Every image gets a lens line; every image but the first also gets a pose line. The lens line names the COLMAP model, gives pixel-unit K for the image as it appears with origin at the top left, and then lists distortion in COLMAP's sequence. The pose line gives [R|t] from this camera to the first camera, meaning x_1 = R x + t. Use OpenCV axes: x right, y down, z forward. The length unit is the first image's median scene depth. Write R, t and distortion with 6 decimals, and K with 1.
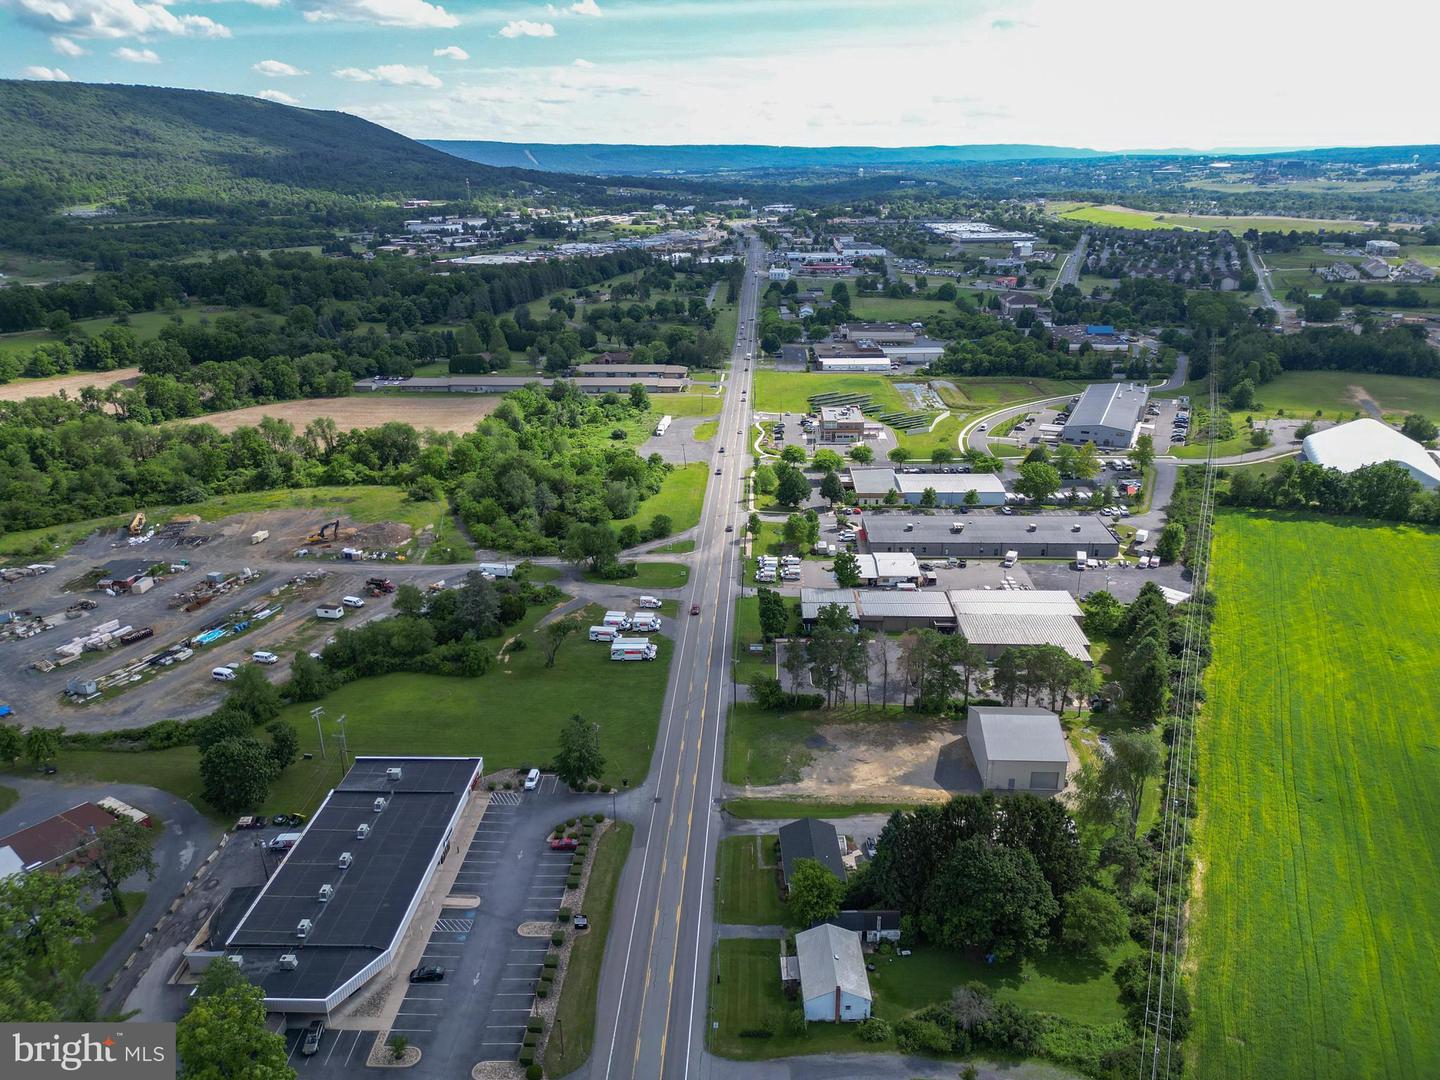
lens RADIAL K [[1001.3, 0, 721.6], [0, 1001.3, 536.9], [0, 0, 1]] dist [0.089090, -0.094918]
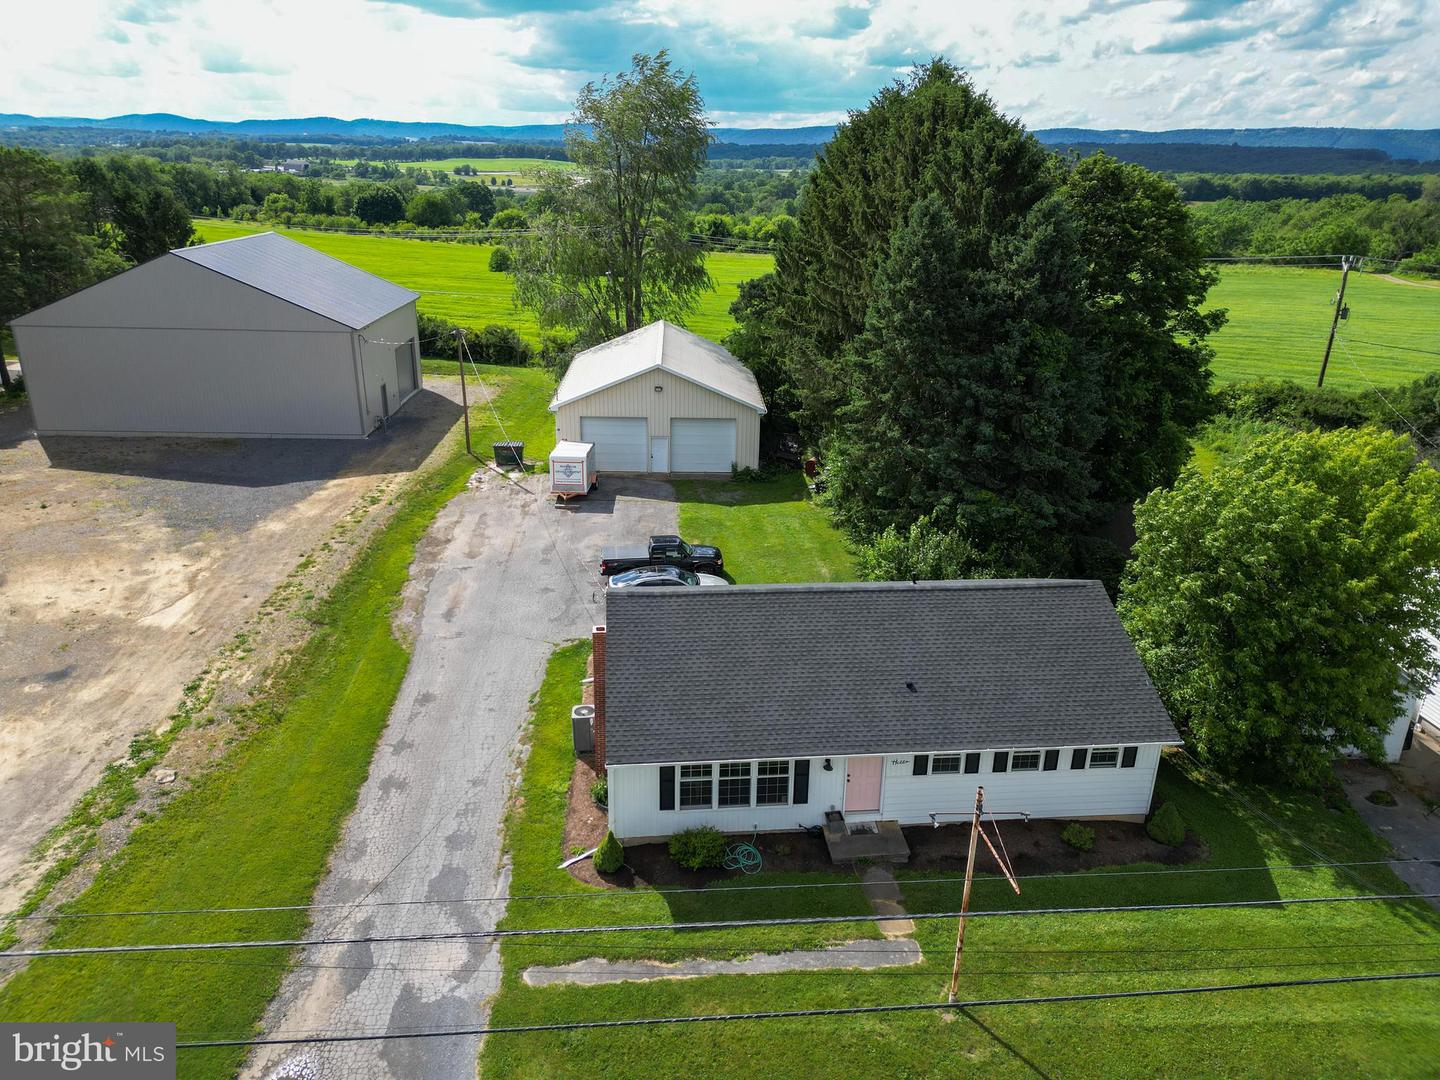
lens RADIAL K [[1001.3, 0, 721.6], [0, 1001.3, 536.9], [0, 0, 1]] dist [0.089090, -0.094918]
pose [[-0.079124, -0.344131, 0.935582, -0.062106], [0.329989, 0.876570, 0.350332, 0.219427], [-0.940663, 0.336452, 0.044202, 0.971416]]
